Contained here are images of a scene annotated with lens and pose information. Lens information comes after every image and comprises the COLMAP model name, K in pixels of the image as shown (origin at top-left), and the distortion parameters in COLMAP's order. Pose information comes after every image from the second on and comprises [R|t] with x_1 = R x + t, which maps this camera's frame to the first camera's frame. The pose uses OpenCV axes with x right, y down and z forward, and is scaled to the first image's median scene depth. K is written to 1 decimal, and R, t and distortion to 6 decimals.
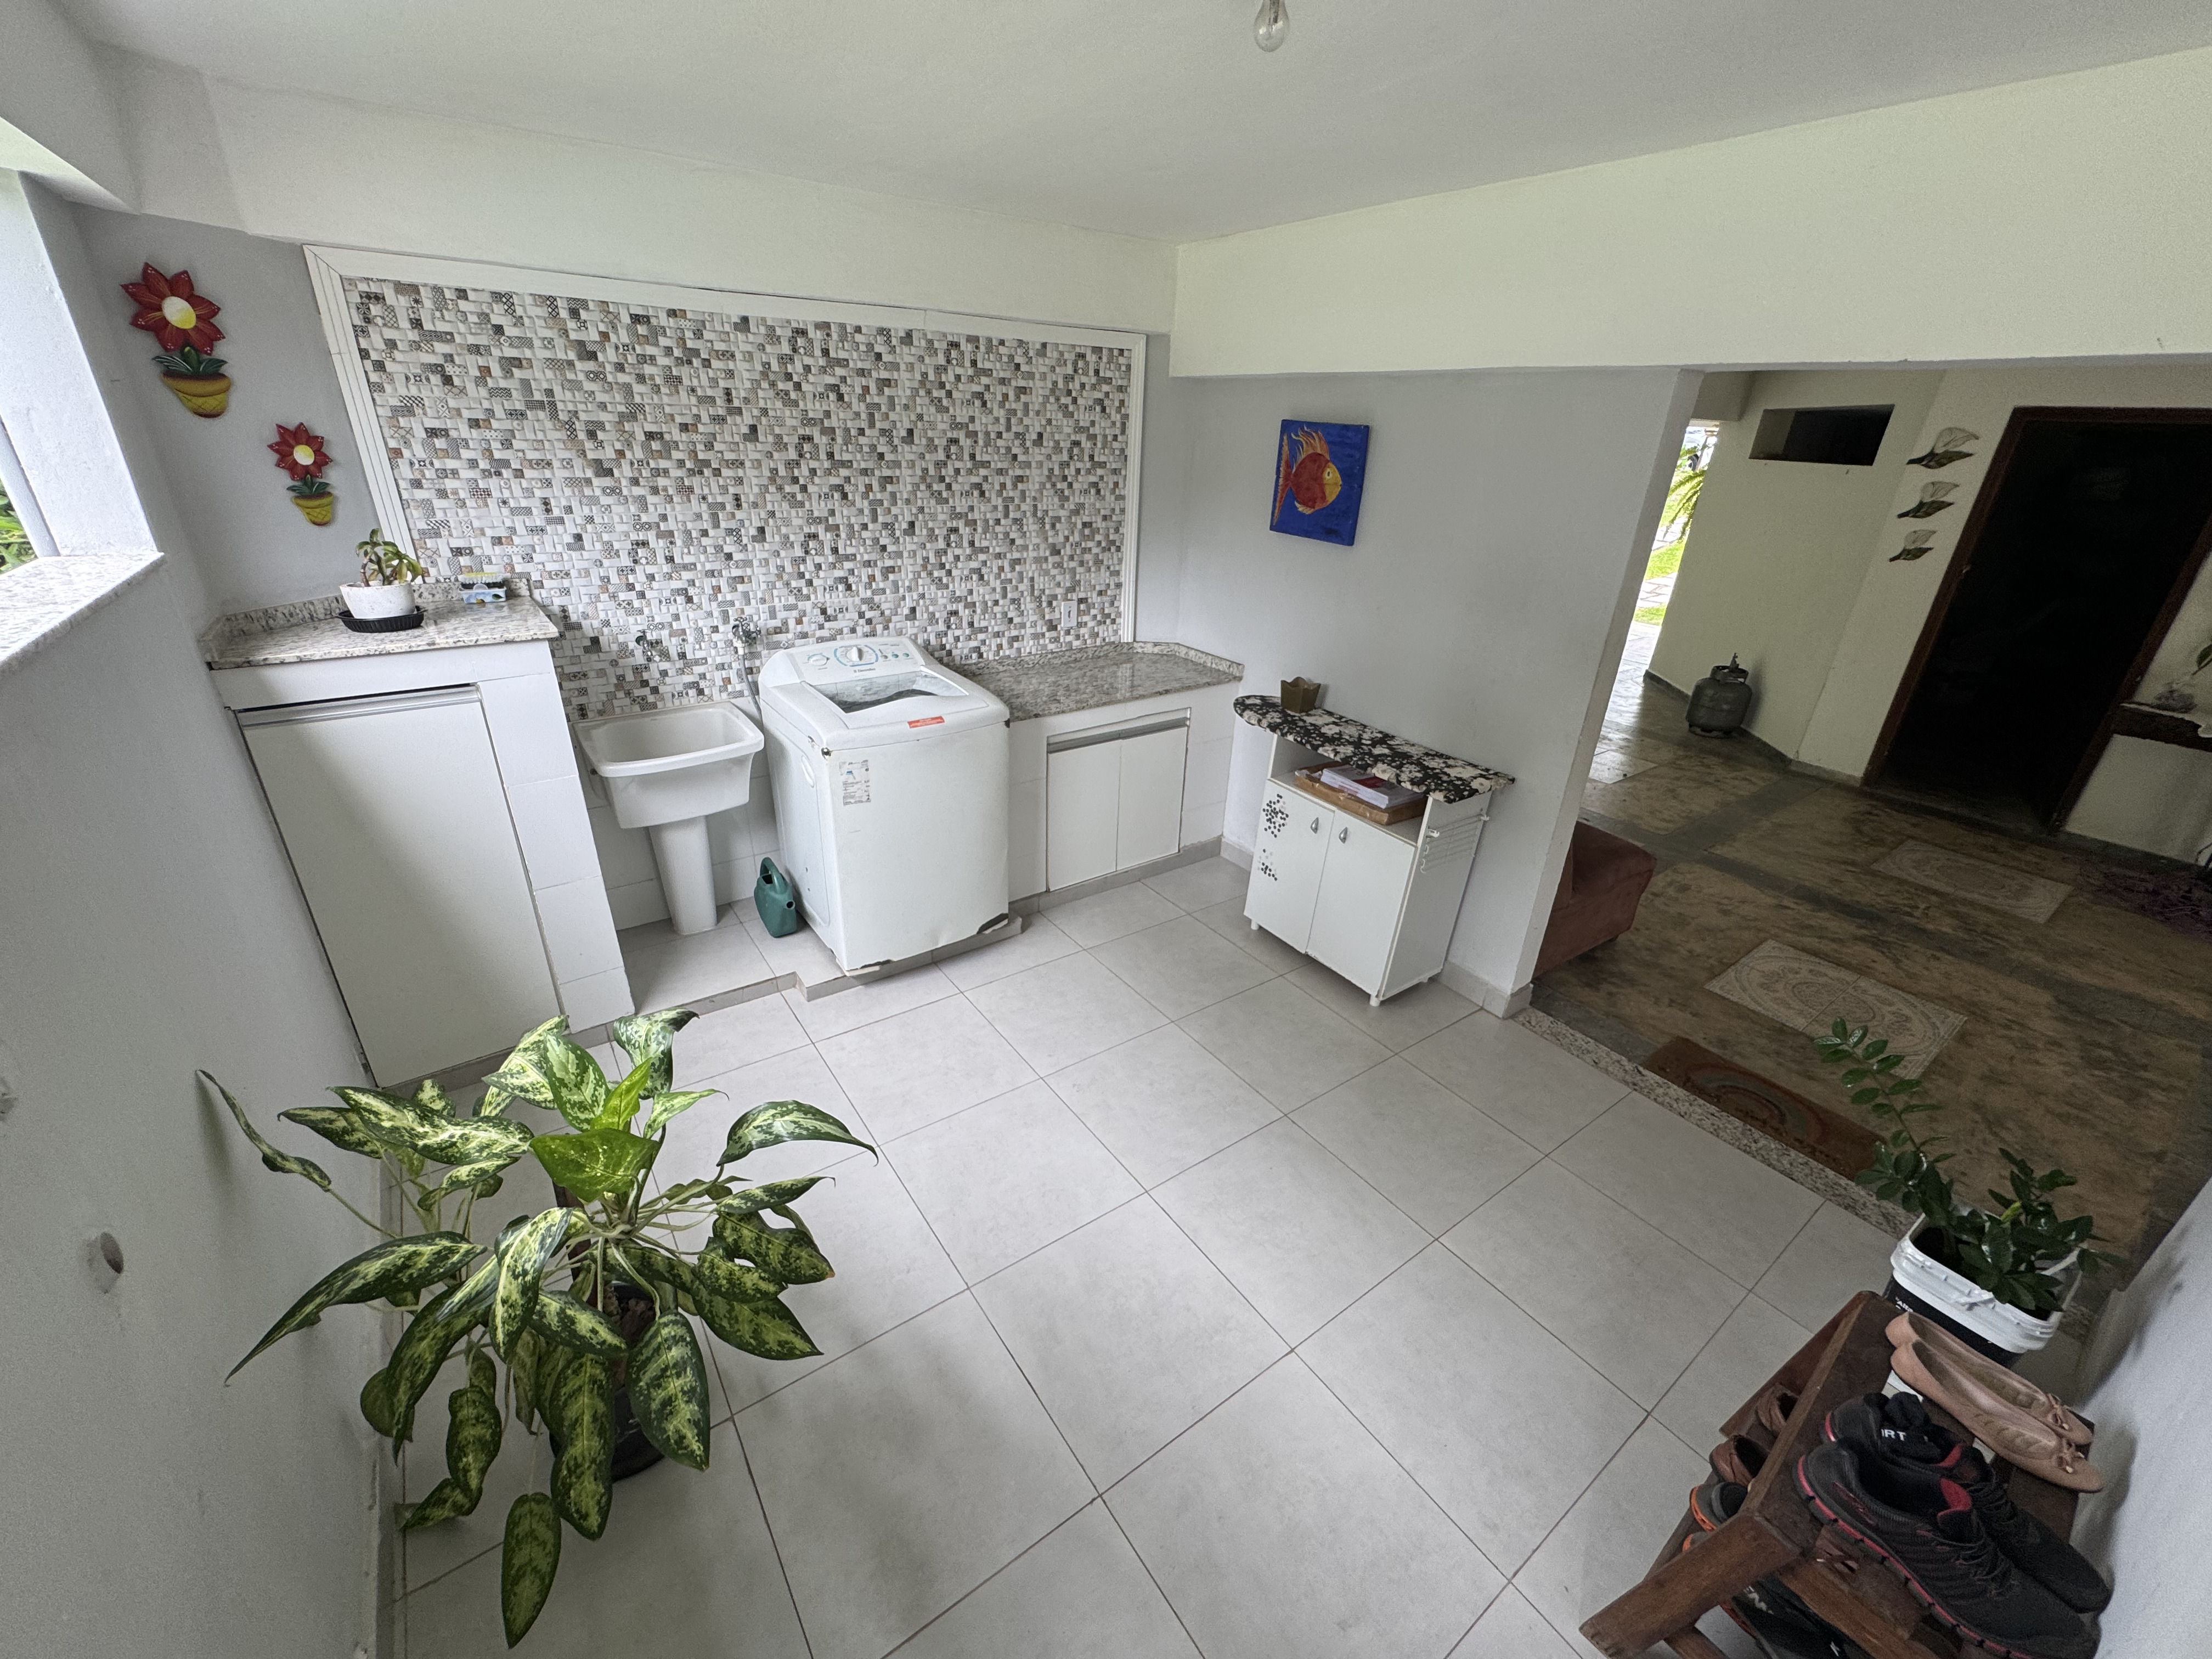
lens RADIAL K [[885.6, 0, 1111.1], [0, 885.6, 825.4], [0, 0, 1]] dist [-0.003129, 0.000186]
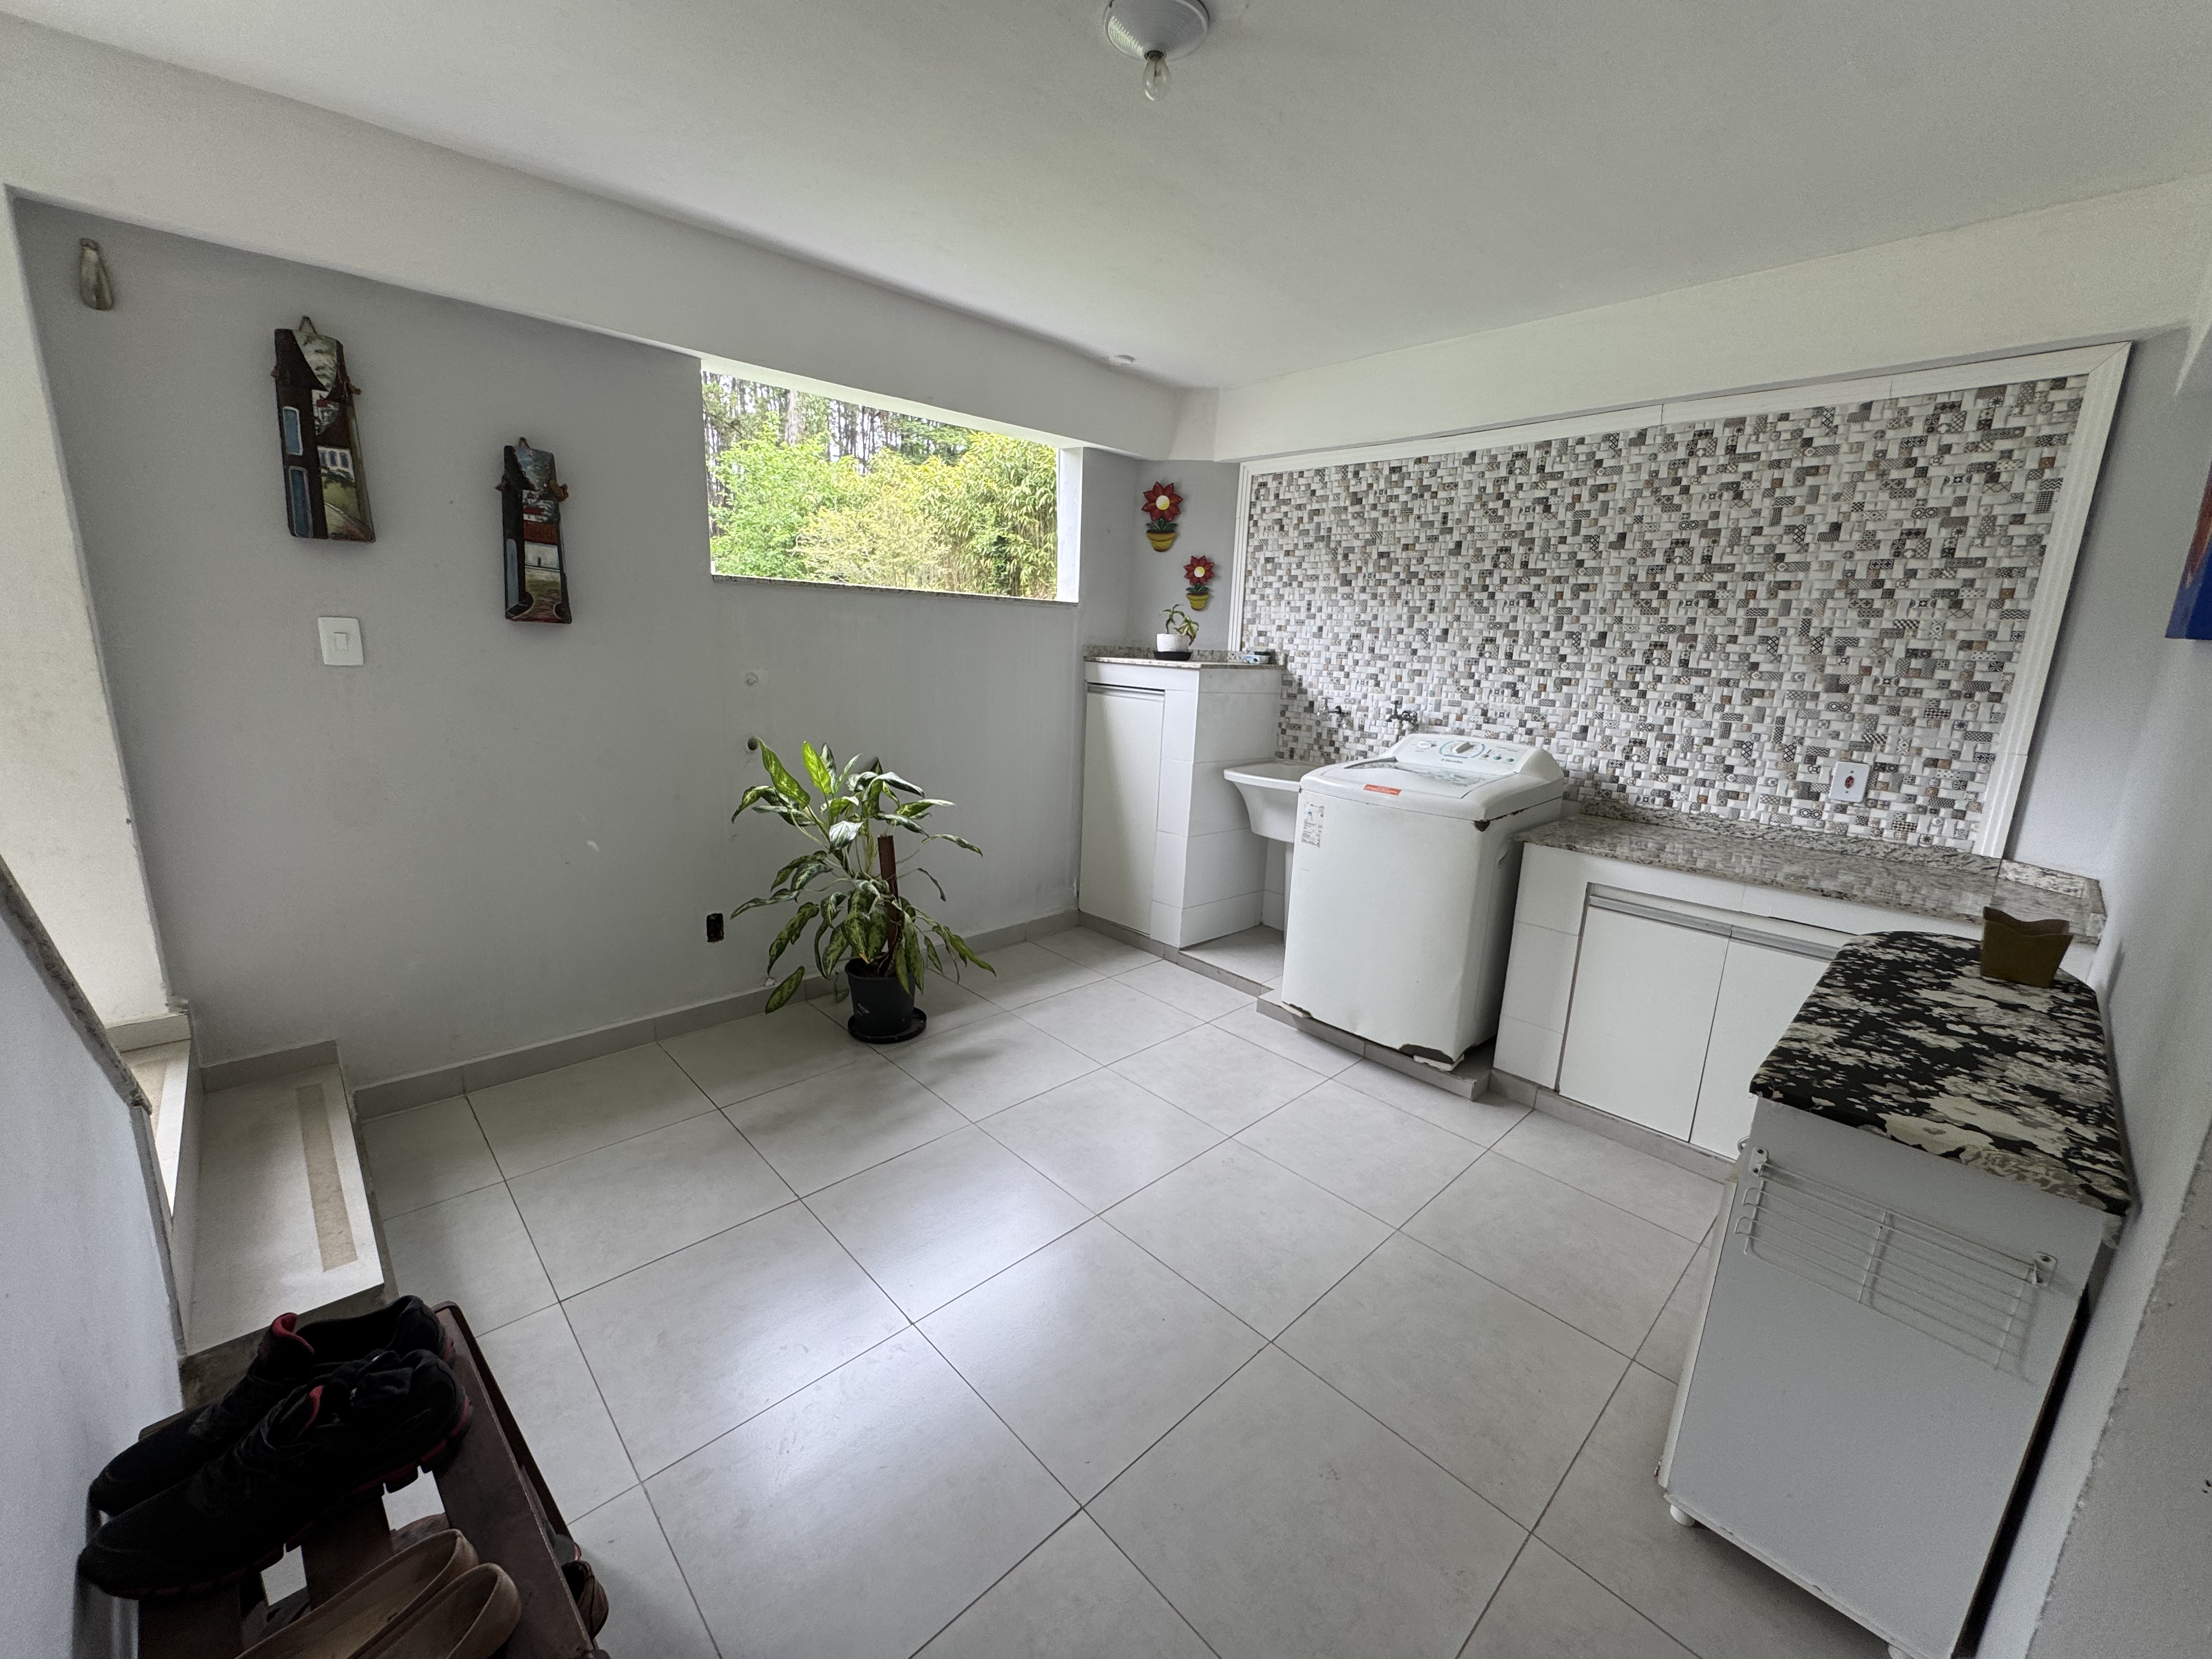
lens RADIAL K [[885.6, 0, 1110.3], [0, 885.6, 827.3], [0, 0, 1]] dist [-0.003129, 0.000186]
pose [[0.135955, 0.179927, -0.974240, 0.669458], [-0.441377, 0.891387, 0.103031, -0.042167], [0.886962, 0.416000, 0.200604, 0.499252]]
